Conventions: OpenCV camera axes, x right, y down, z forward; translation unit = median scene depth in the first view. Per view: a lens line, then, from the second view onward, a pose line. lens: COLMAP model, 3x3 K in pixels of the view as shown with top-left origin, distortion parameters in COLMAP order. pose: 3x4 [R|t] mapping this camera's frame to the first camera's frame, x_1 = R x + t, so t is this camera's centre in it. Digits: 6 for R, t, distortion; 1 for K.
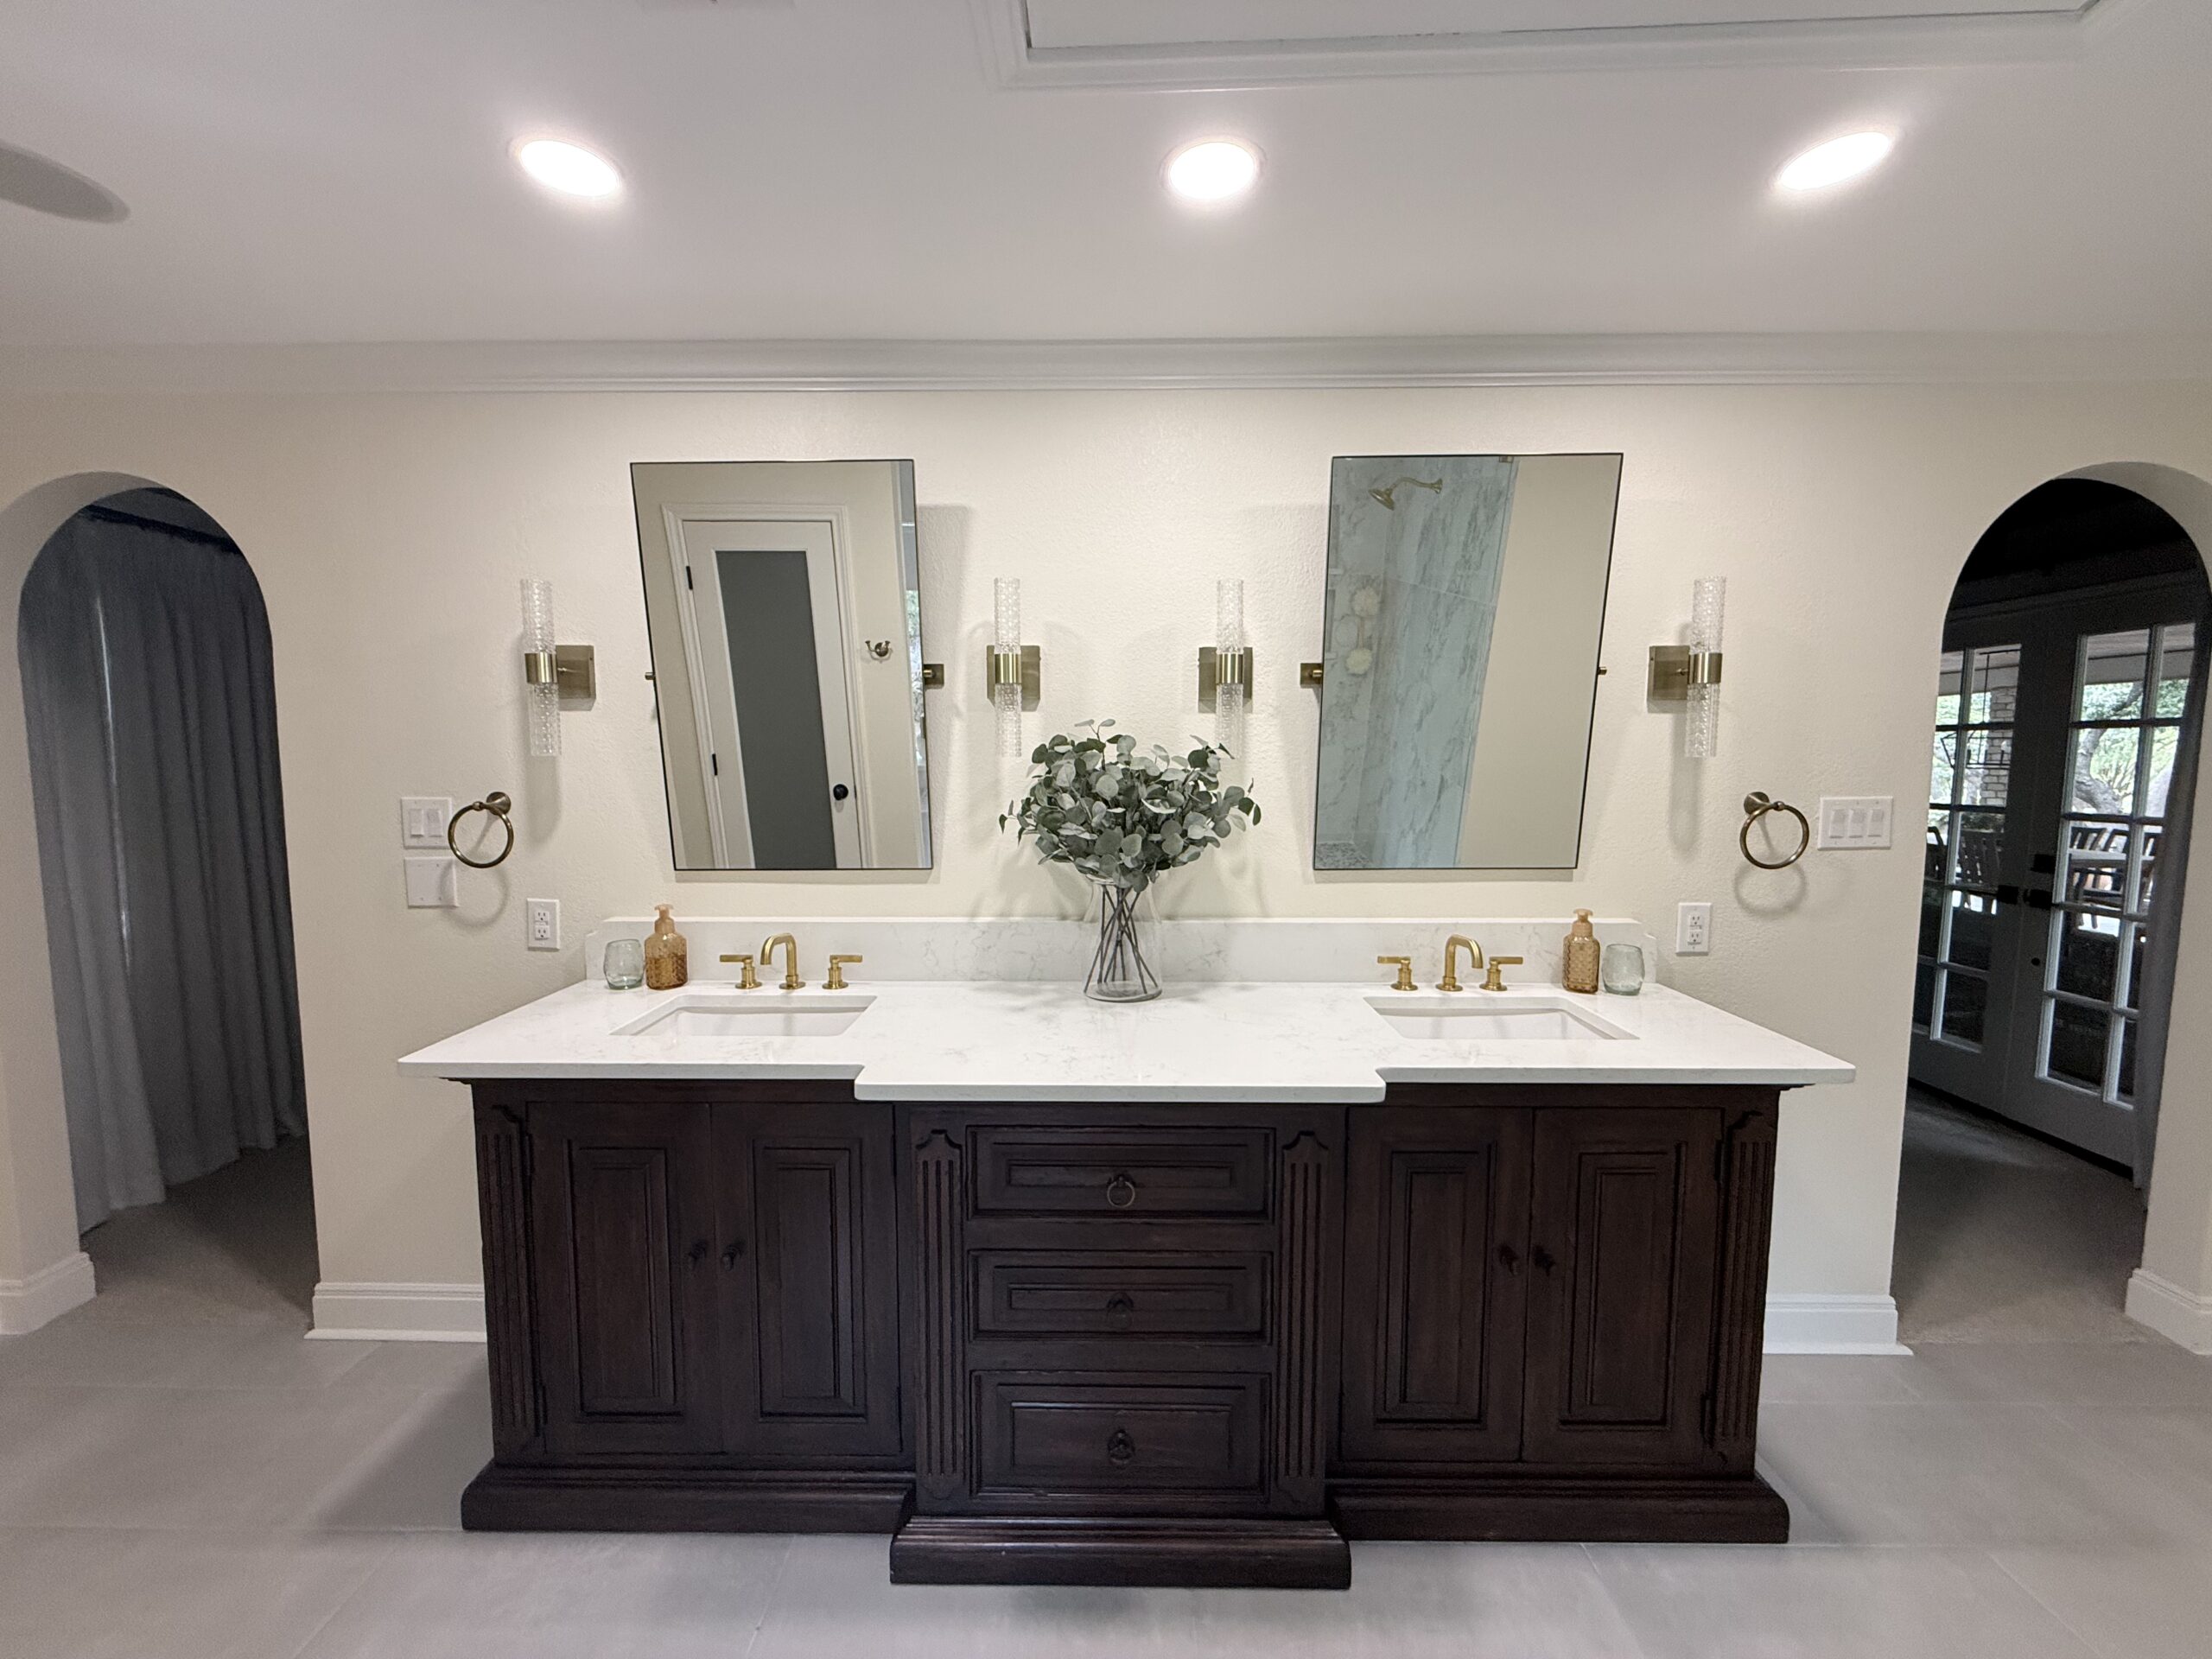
lens RADIAL K [[881.6, 0, 1110.1], [0, 881.6, 835.2], [0, 0, 1]] dist [-0.000235, 0.000200]
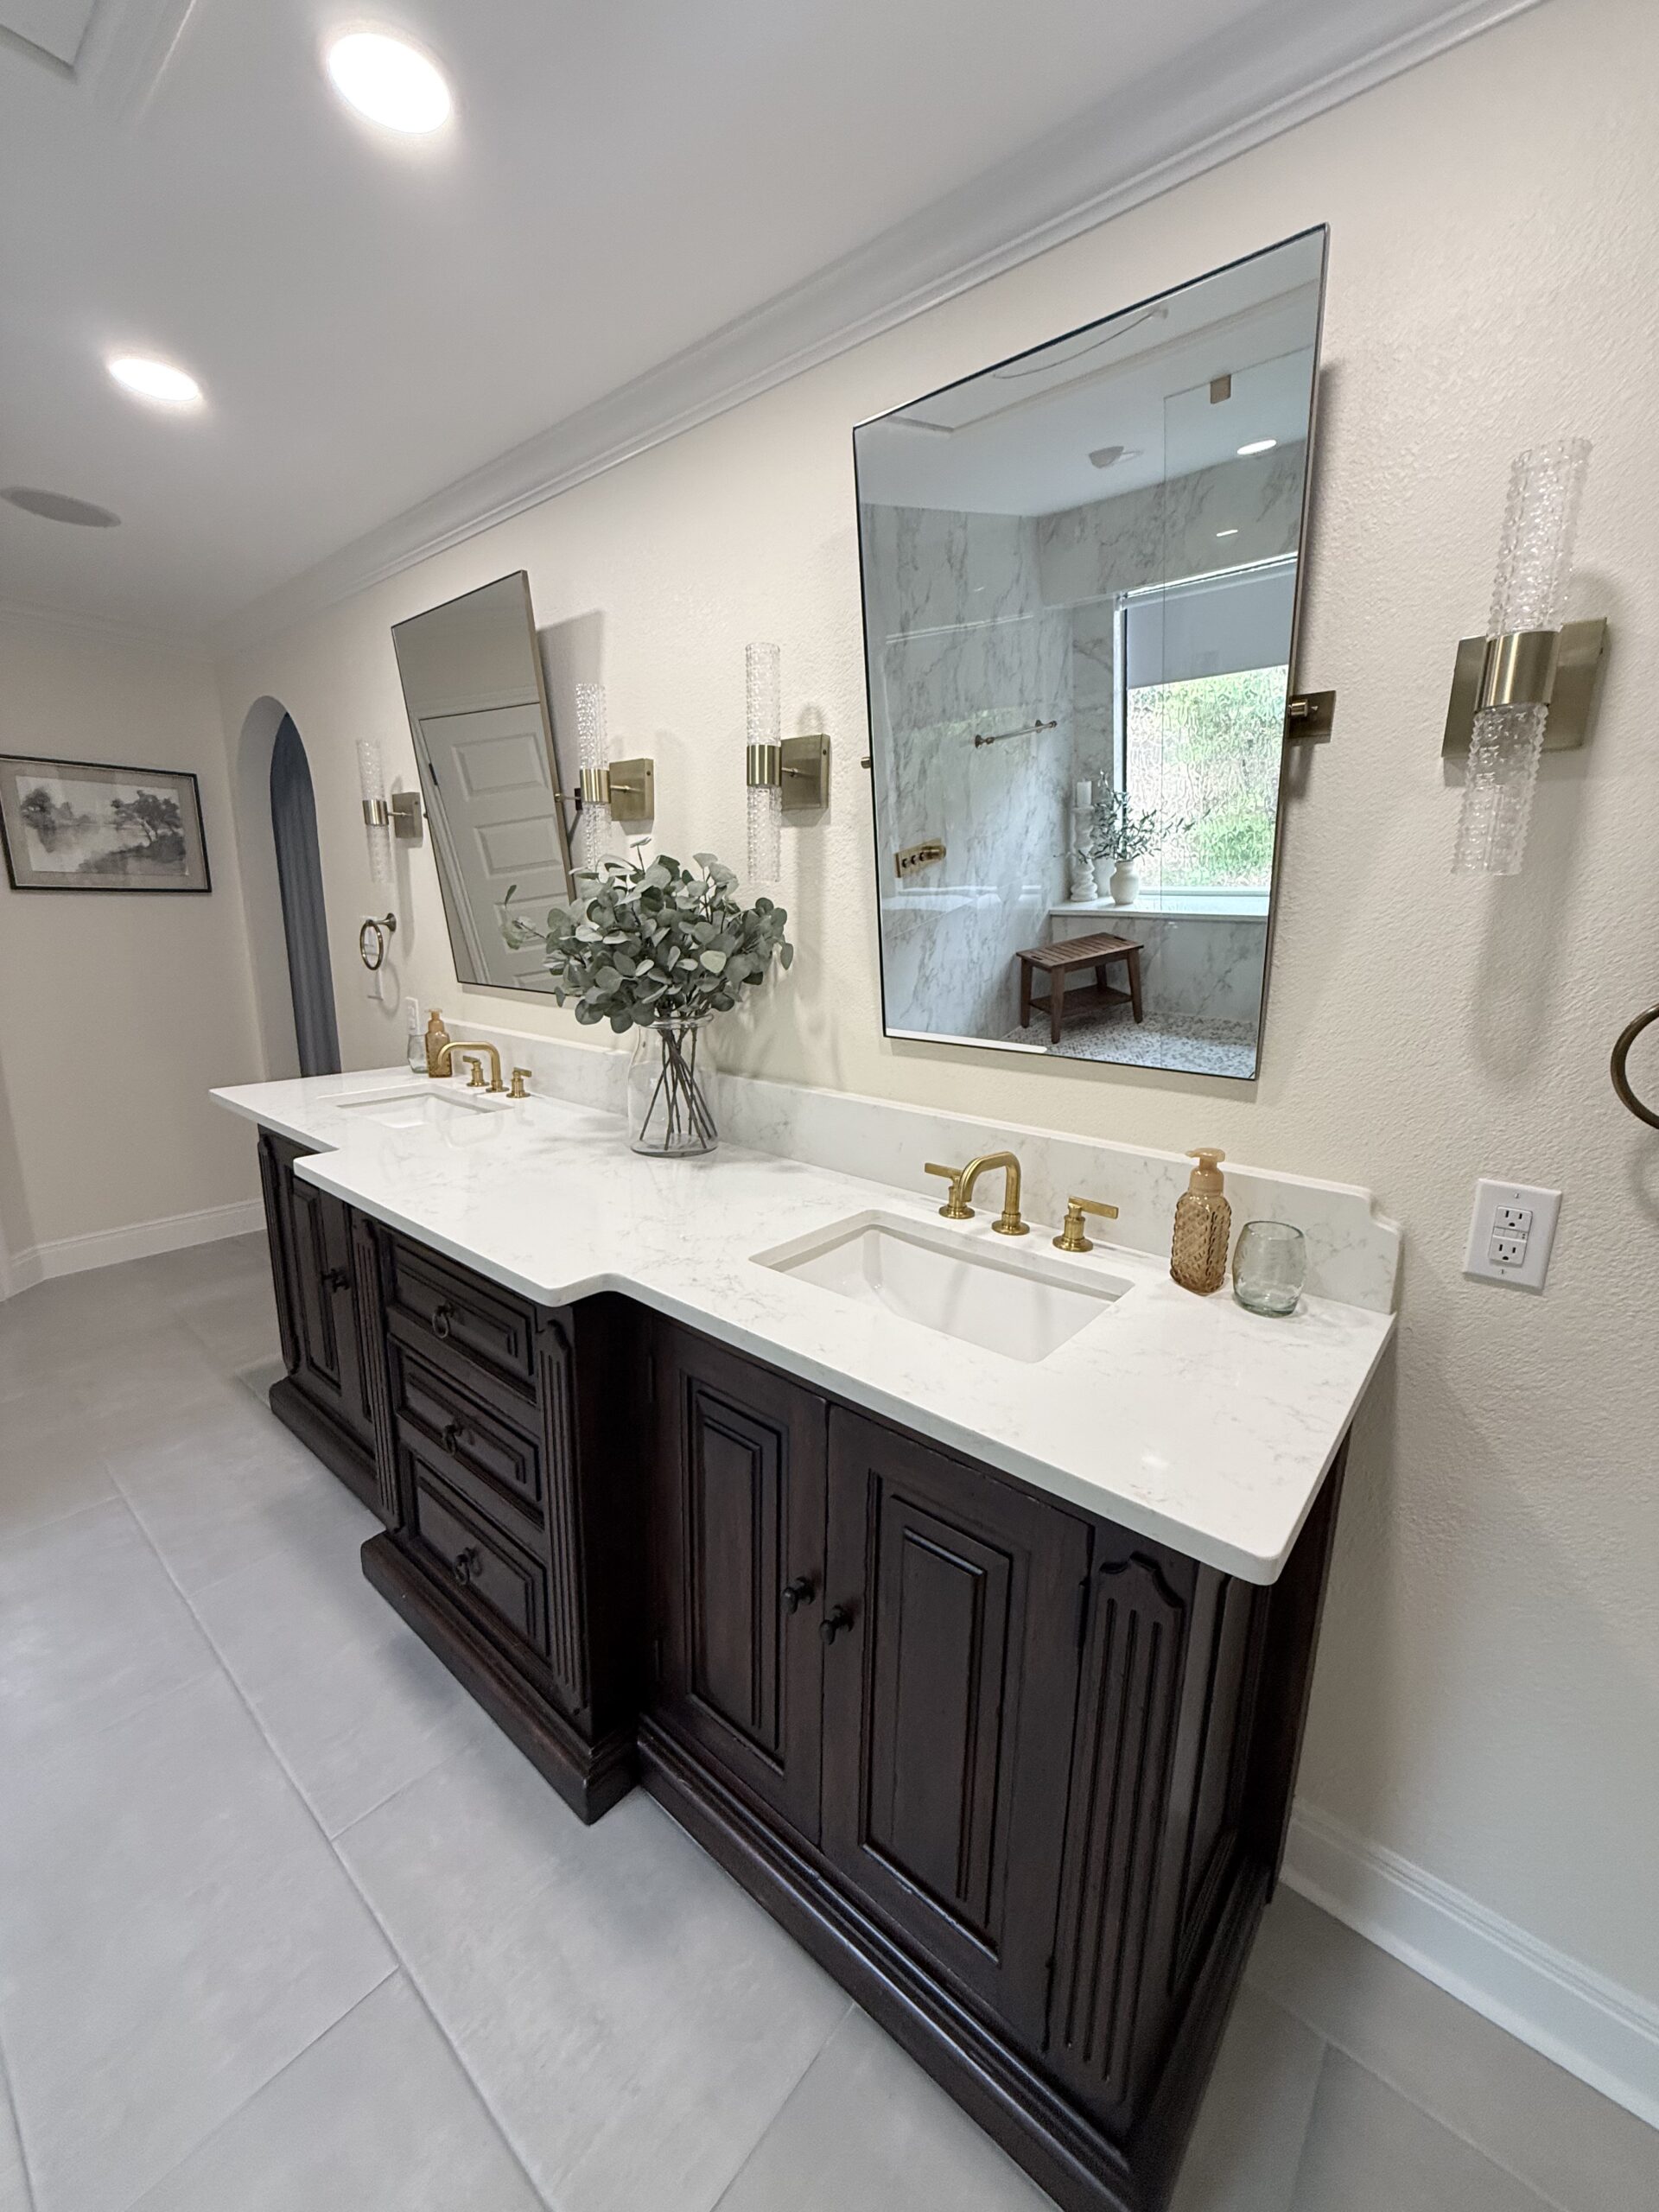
lens RADIAL K [[881.6, 0, 829.4], [0, 881.6, 1106.1], [0, 0, 1]] dist [-0.000235, 0.000200]
pose [[0.768632, 0.151592, -0.621470, 0.687364], [-0.075112, 0.986183, 0.147655, -0.009359], [0.635266, -0.066813, 0.769398, 0.395255]]
